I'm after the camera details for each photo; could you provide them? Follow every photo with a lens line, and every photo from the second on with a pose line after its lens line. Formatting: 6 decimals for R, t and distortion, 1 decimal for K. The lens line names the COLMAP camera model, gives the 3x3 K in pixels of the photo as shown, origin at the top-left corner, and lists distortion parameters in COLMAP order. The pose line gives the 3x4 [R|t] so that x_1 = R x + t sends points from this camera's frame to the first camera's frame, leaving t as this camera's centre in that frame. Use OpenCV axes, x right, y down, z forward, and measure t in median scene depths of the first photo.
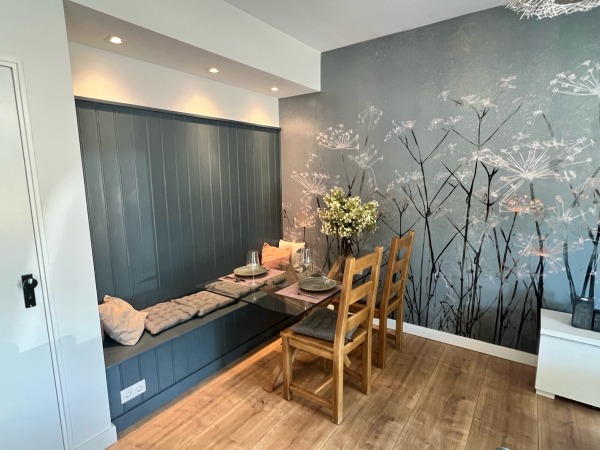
lens RADIAL K [[327.6, 0, 301.6], [0, 327.6, 231.9], [0, 0, 1]] dist [0.002450, 0.001343]
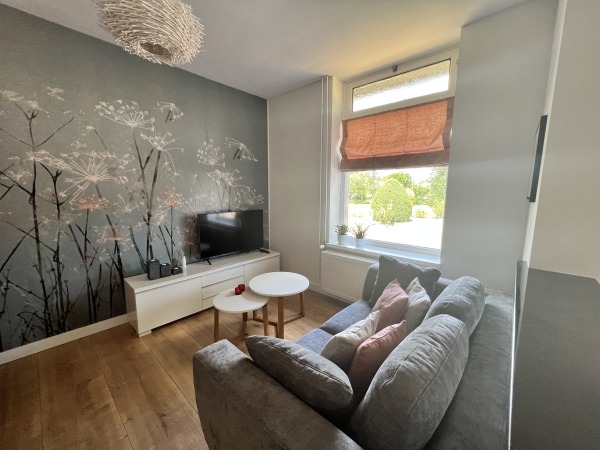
lens RADIAL K [[249.0, 0, 300.0], [0, 249.0, 225.0], [0, 0, 1]] dist [0.021252, -0.000132]
pose [[0.126322, -0.137099, 0.982470, -0.163316], [0.153166, 0.981222, 0.117231, 0.008034], [-0.980093, 0.135672, 0.144948, 0.113836]]
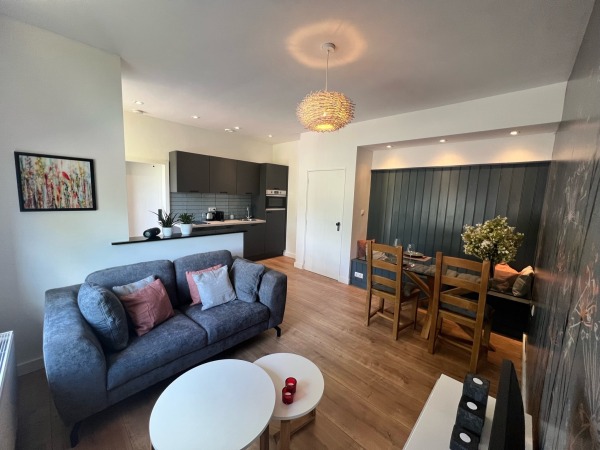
lens RADIAL K [[249.0, 0, 300.0], [0, 249.0, 225.0], [0, 0, 1]] dist [0.021252, -0.000132]
pose [[-0.134513, 0.129553, -0.982406, 1.313026], [-0.202630, 0.966871, 0.155249, -0.126897], [0.969973, 0.219948, -0.103806, 0.539243]]
